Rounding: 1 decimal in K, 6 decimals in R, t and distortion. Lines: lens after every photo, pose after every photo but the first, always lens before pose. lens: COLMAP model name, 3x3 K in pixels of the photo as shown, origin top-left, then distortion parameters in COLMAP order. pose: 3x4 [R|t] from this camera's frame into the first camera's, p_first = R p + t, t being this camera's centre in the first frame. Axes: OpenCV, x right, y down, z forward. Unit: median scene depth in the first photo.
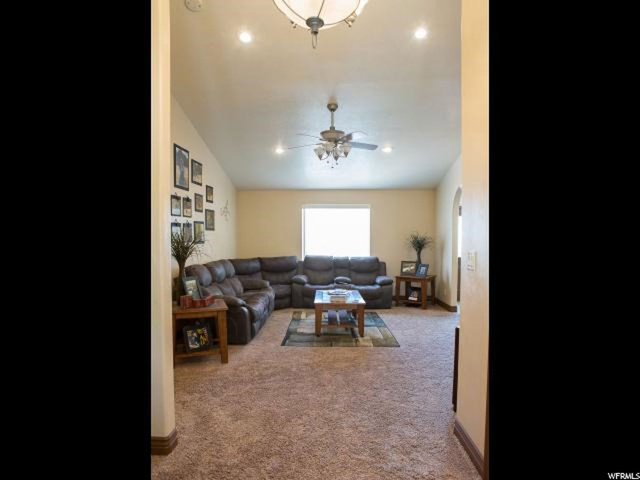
lens RADIAL K [[359.5, 0, 316.2], [0, 359.5, 254.0], [0, 0, 1]] dist [-0.034531, 0.000589]
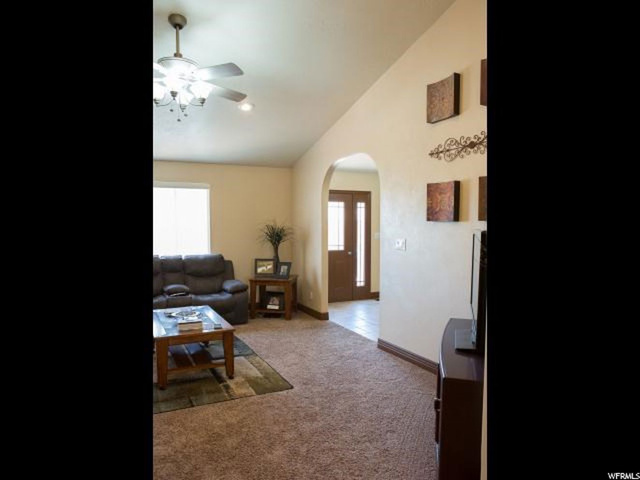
lens RADIAL K [[409.4, 0, 308.2], [0, 409.4, 247.8], [0, 0, 1]] dist [-0.003382, -0.000133]
pose [[0.892155, -0.030157, 0.450722, -0.075467], [0.025998, 0.999543, 0.015418, -0.019661], [-0.450981, -0.002038, 0.892531, 0.236066]]
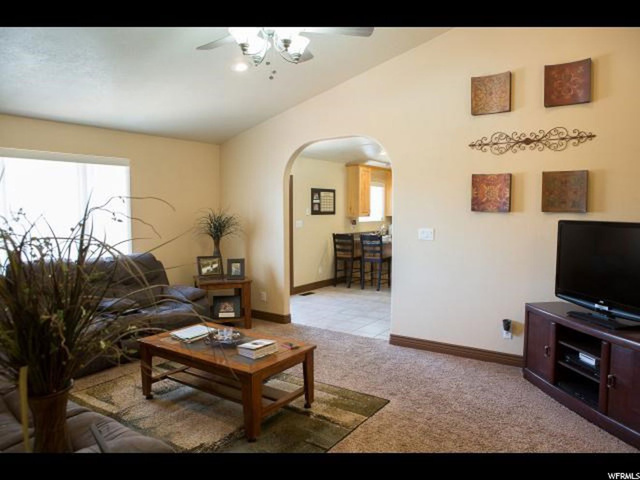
lens RADIAL K [[446.8, 0, 320.0], [0, 446.8, 240.0], [0, 0, 1]] dist [-0.049585, 0.005963]
pose [[0.554363, -0.060342, 0.830084, -0.373576], [0.042571, 0.998118, 0.044127, -0.045409], [-0.831185, 0.010875, 0.555889, 0.569733]]
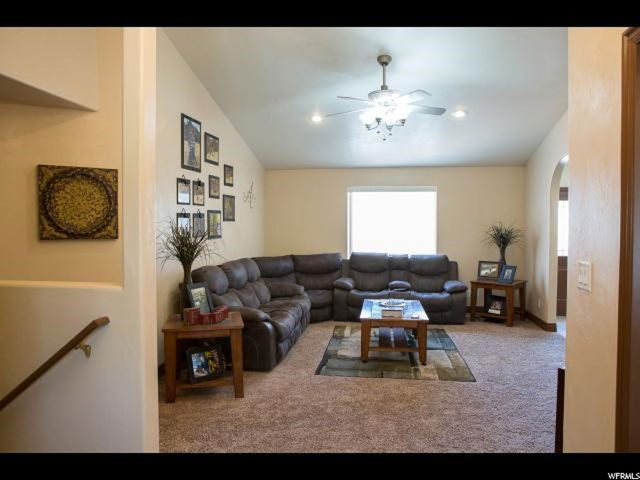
lens RADIAL K [[446.8, 0, 320.0], [0, 446.8, 240.0], [0, 0, 1]] dist [-0.049585, 0.005963]
pose [[0.993739, 0.001614, -0.111711, 0.014900], [-0.003245, 0.999891, -0.014423, -0.013090], [0.111676, 0.014695, 0.993636, 0.053355]]
